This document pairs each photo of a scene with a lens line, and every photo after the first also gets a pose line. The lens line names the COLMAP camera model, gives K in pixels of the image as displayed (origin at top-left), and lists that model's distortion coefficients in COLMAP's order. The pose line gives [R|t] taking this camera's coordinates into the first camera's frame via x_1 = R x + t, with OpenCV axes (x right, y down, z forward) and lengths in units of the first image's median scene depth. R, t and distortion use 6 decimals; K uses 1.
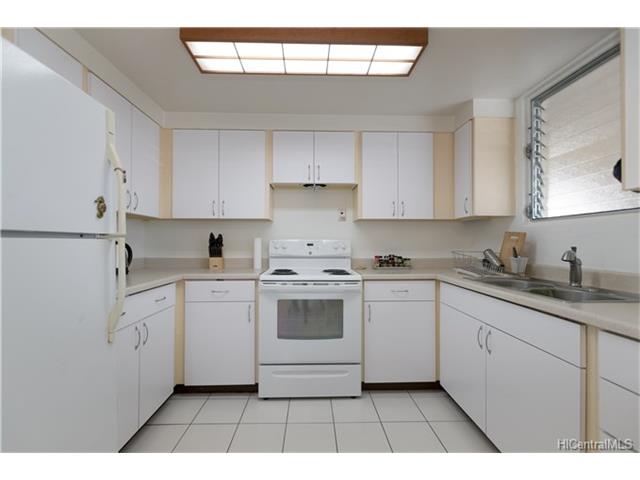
lens RADIAL K [[296.8, 0, 320.0], [0, 296.8, 240.0], [0, 0, 1]] dist [-0.000827, 0.000196]
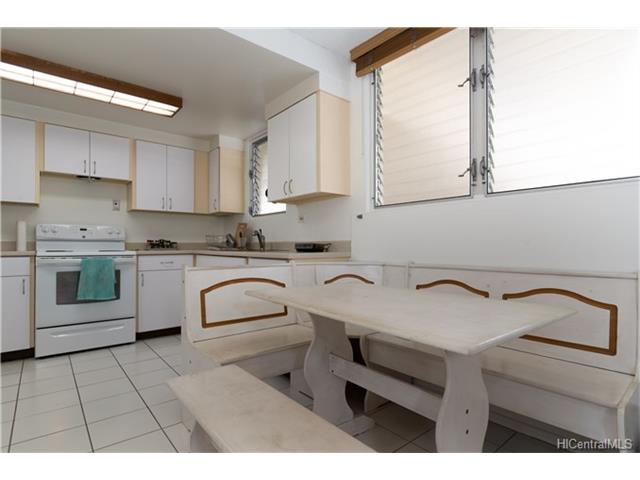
lens RADIAL K [[333.0, 0, 319.7], [0, 333.0, 244.3], [0, 0, 1]] dist [-0.003243, -0.001382]
pose [[0.787349, 0.000909, 0.616507, -0.127397], [-0.004226, 0.999983, 0.003923, 0.076877], [-0.616494, -0.005694, 0.787339, -0.660045]]
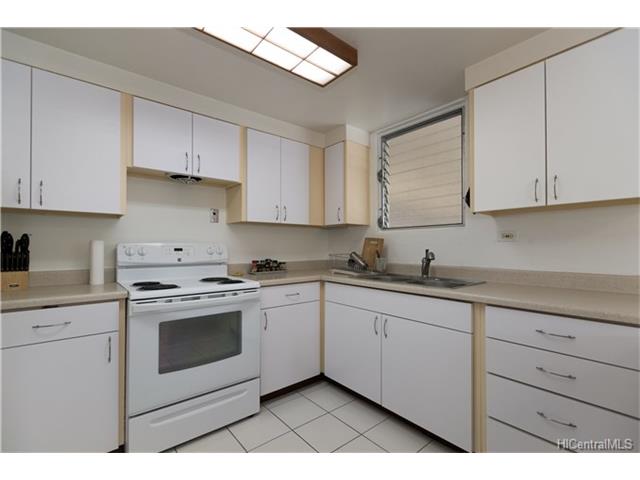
lens RADIAL K [[288.5, 0, 322.7], [0, 288.5, 243.0], [0, 0, 1]] dist [-0.000163, 0.000078]
pose [[0.786211, 0.005270, 0.617936, -0.257846], [-0.003140, 0.999985, -0.004533, 0.000407], [-0.617950, 0.001623, 0.786215, 0.160208]]
